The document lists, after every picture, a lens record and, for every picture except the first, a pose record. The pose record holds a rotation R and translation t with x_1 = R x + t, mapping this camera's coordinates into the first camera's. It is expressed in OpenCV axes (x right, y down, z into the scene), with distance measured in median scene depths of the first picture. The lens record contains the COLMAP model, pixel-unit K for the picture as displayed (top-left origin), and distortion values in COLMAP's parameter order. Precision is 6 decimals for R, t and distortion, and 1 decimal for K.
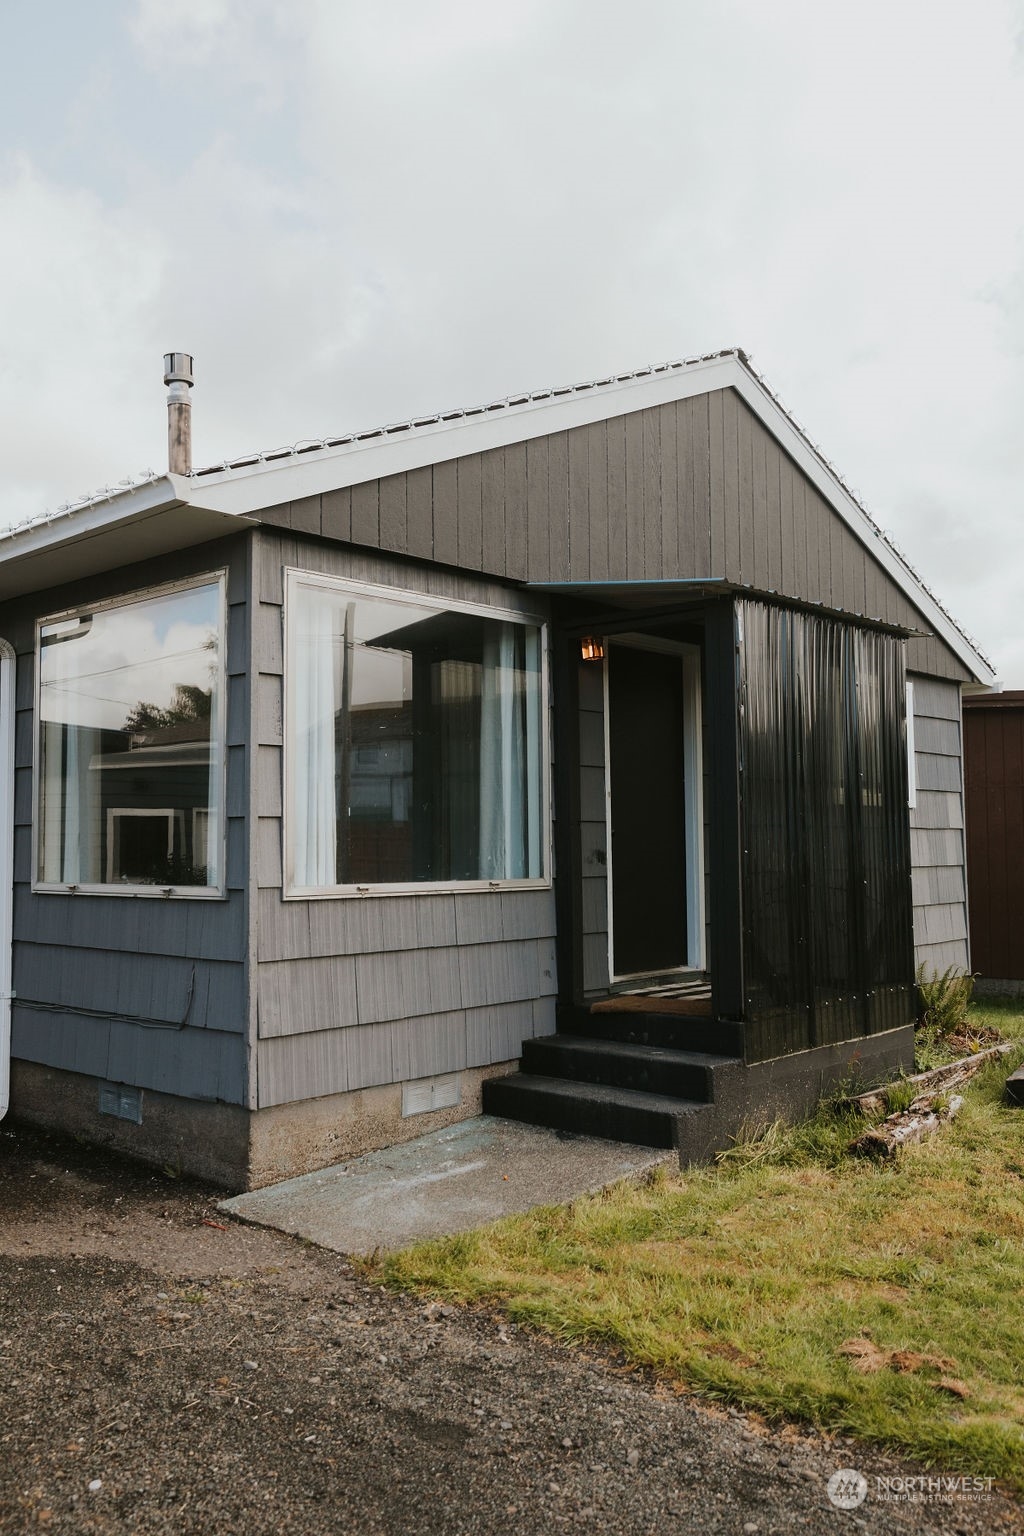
lens RADIAL K [[1201.1, 0, 512.0], [0, 1201.1, 768.0], [0, 0, 1]] dist [0.006834, 0.001032]
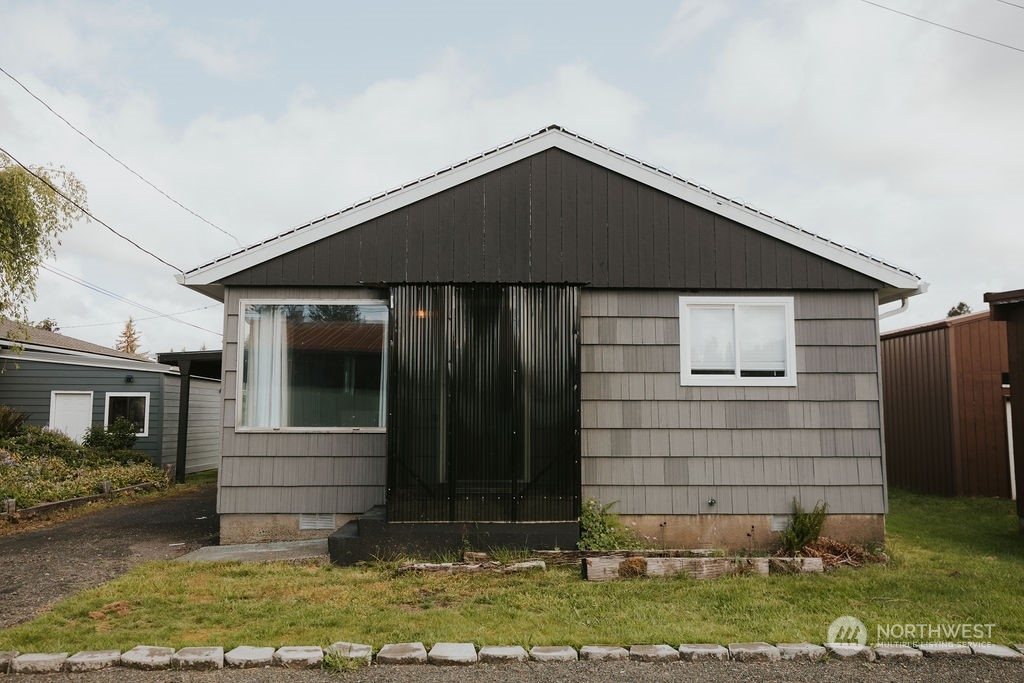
lens RADIAL K [[783.2, 0, 512.0], [0, 783.2, 341.5], [0, 0, 1]] dist [-0.008148, -0.001052]
pose [[0.727008, -0.058517, -0.684130, 1.129092], [0.040484, 0.998282, -0.042366, 0.010831], [0.685434, 0.003104, 0.728128, 0.171347]]
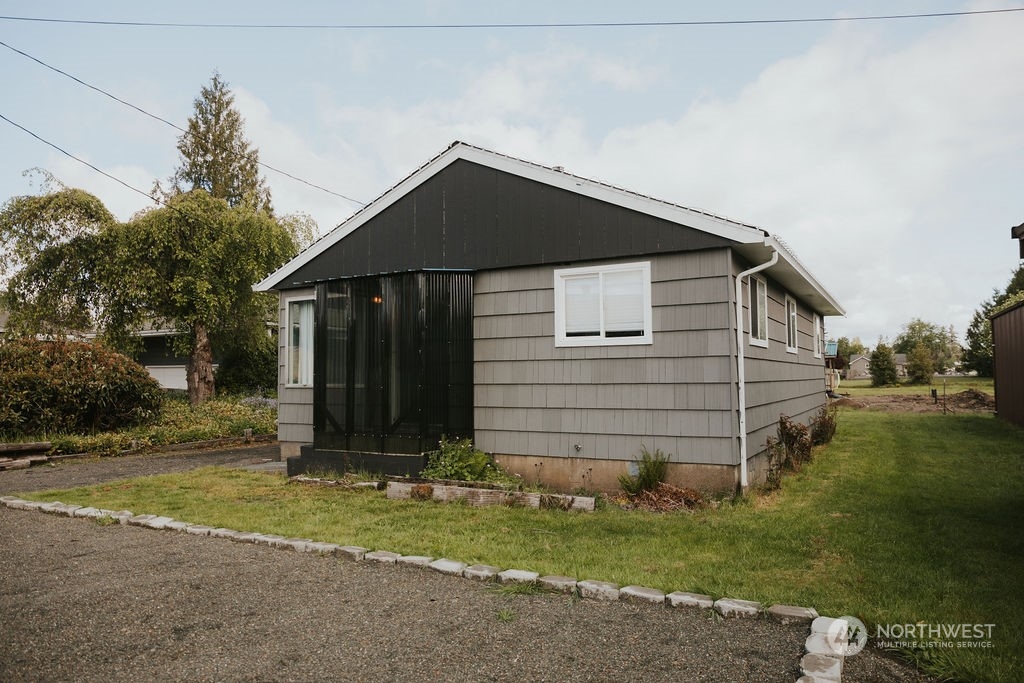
lens RADIAL K [[690.9, 0, 521.2], [0, 690.9, 339.9], [0, 0, 1]] dist [-0.086870, 0.089999]
pose [[0.288285, -0.046241, -0.956427, 1.737010], [0.074399, 0.996895, -0.025773, 0.059496], [0.954650, -0.063727, 0.290831, 0.916047]]
